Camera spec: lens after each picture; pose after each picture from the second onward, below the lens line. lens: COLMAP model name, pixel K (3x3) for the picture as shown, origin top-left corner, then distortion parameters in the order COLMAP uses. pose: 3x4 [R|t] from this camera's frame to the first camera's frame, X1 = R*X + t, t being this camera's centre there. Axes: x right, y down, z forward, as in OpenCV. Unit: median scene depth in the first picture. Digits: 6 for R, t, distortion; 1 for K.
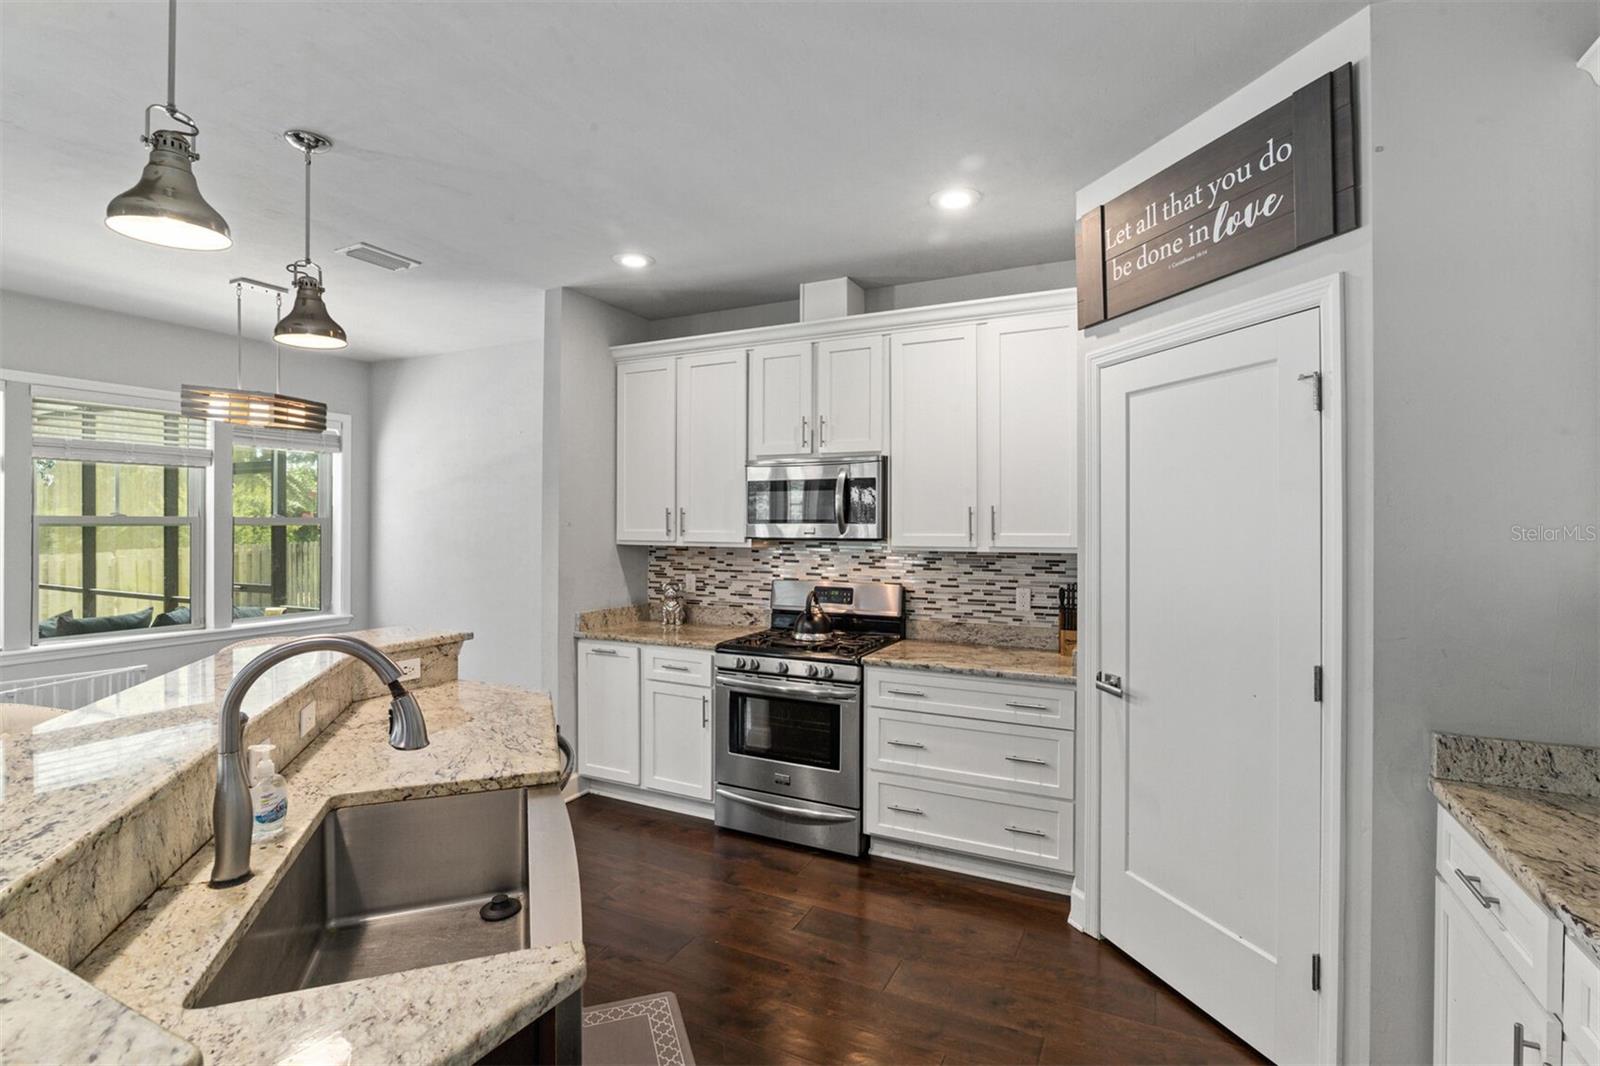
lens RADIAL K [[737.6, 0, 807.8], [0, 737.6, 518.8], [0, 0, 1]] dist [-0.015700, 0.000109]
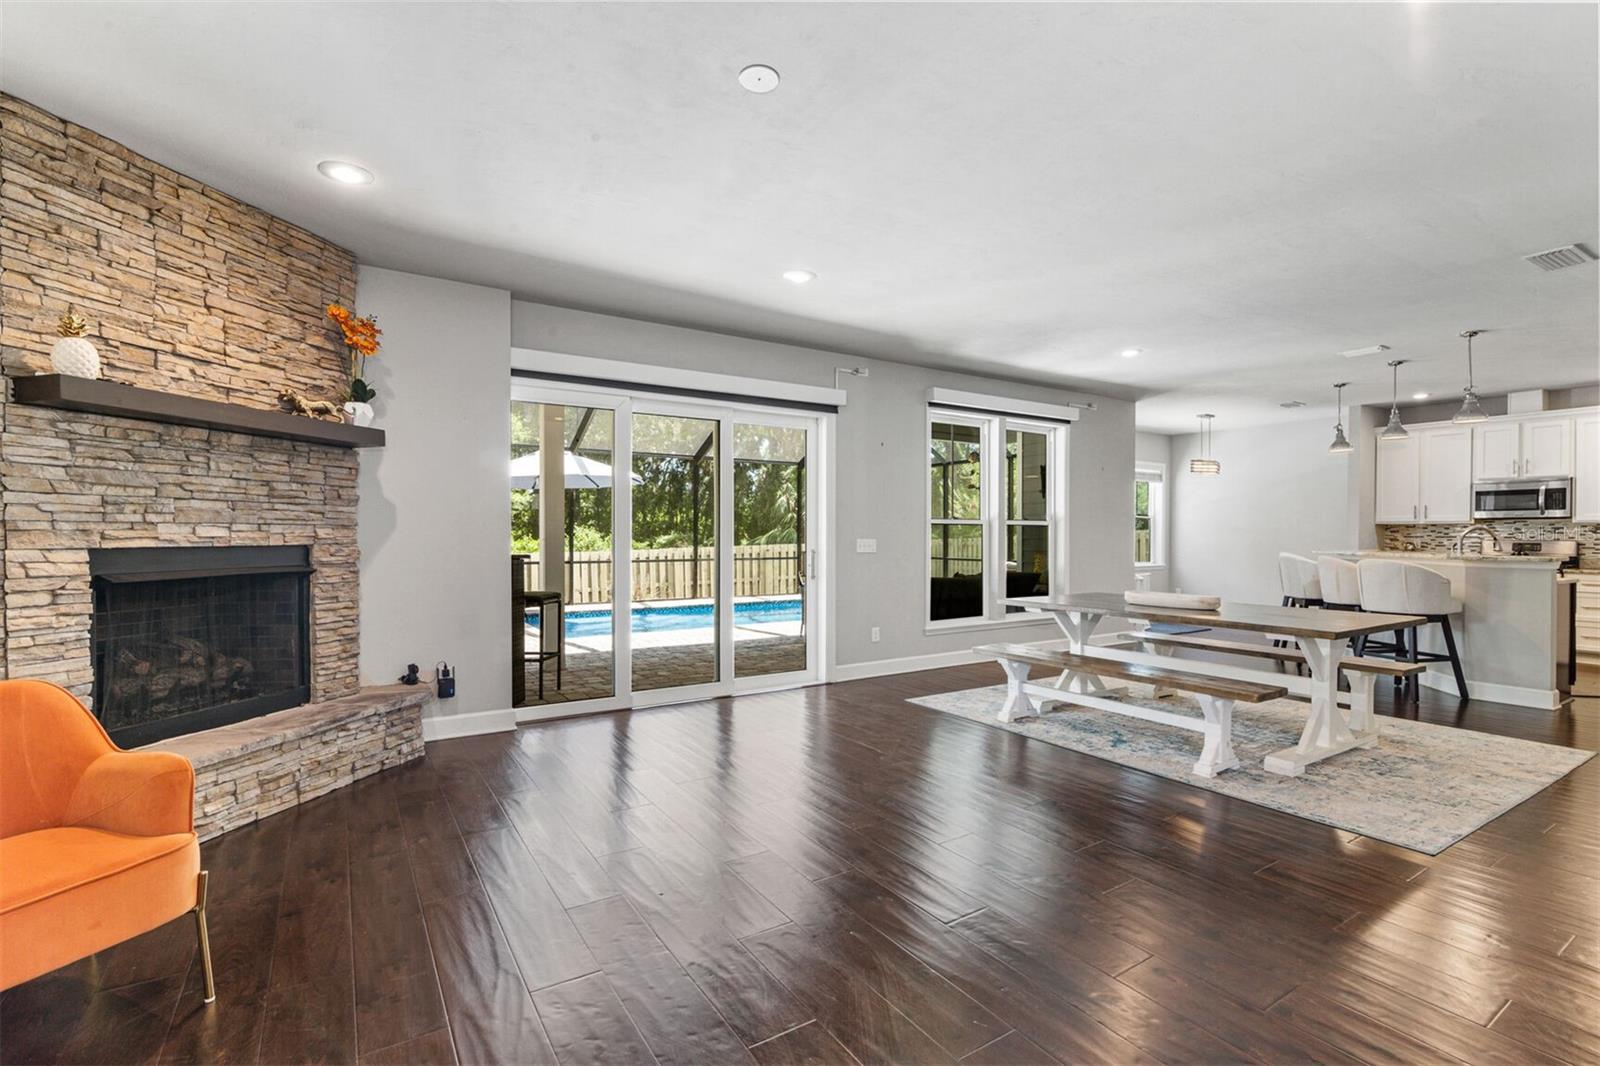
lens RADIAL K [[735.0, 0, 806.9], [0, 735.0, 538.7], [0, 0, 1]] dist [-0.010442, 0.000172]
pose [[0.854557, 0.001157, -0.519356, -0.664752], [0.004891, 0.999935, 0.010275, 0.056021], [0.519334, -0.011320, 0.854497, -1.853143]]
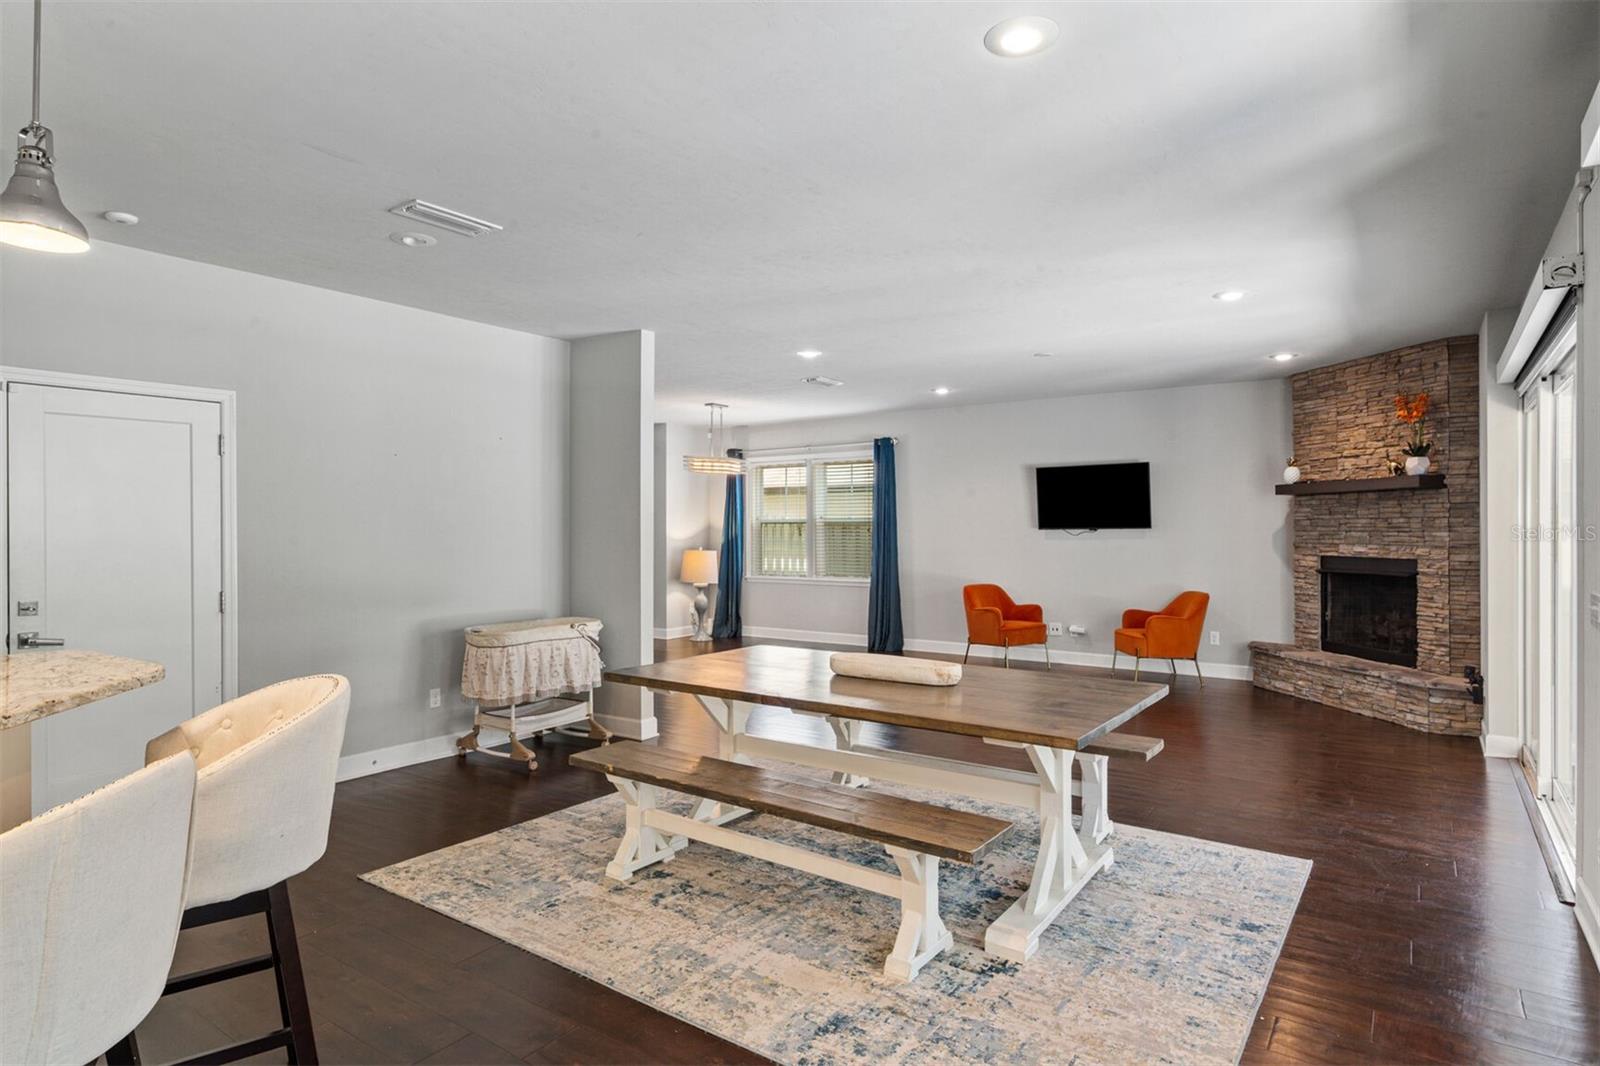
lens RADIAL K [[873.8, 0, 818.2], [0, 873.8, 522.8], [0, 0, 1]] dist [0.015741, -0.000450]
pose [[-0.989299, -0.001140, 0.145895, -0.852891], [-0.002920, 0.999924, -0.011987, 0.021743], [-0.145870, -0.012285, -0.989227, 0.651255]]
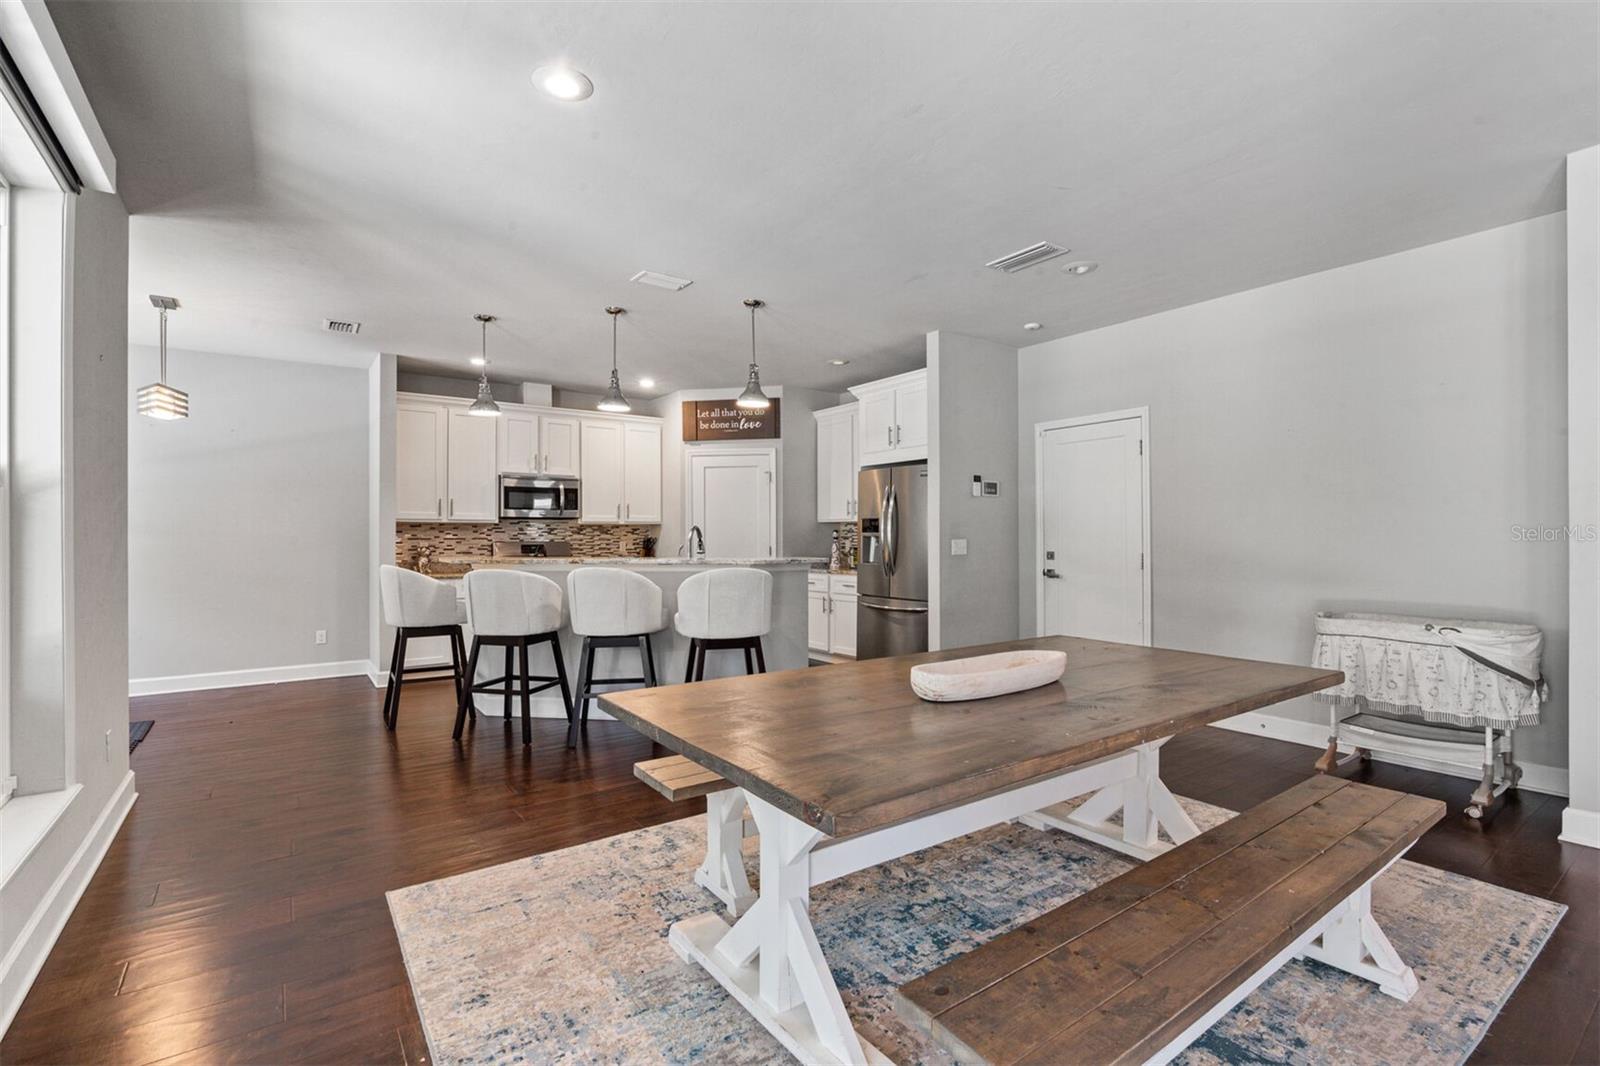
lens RADIAL K [[735.0, 0, 806.9], [0, 735.0, 538.7], [0, 0, 1]] dist [-0.010442, 0.000172]
pose [[0.473710, -0.007748, 0.880647, -1.399879], [-0.001347, 0.999954, 0.009522, 0.064384], [-0.880680, -0.005697, 0.473678, -0.547802]]
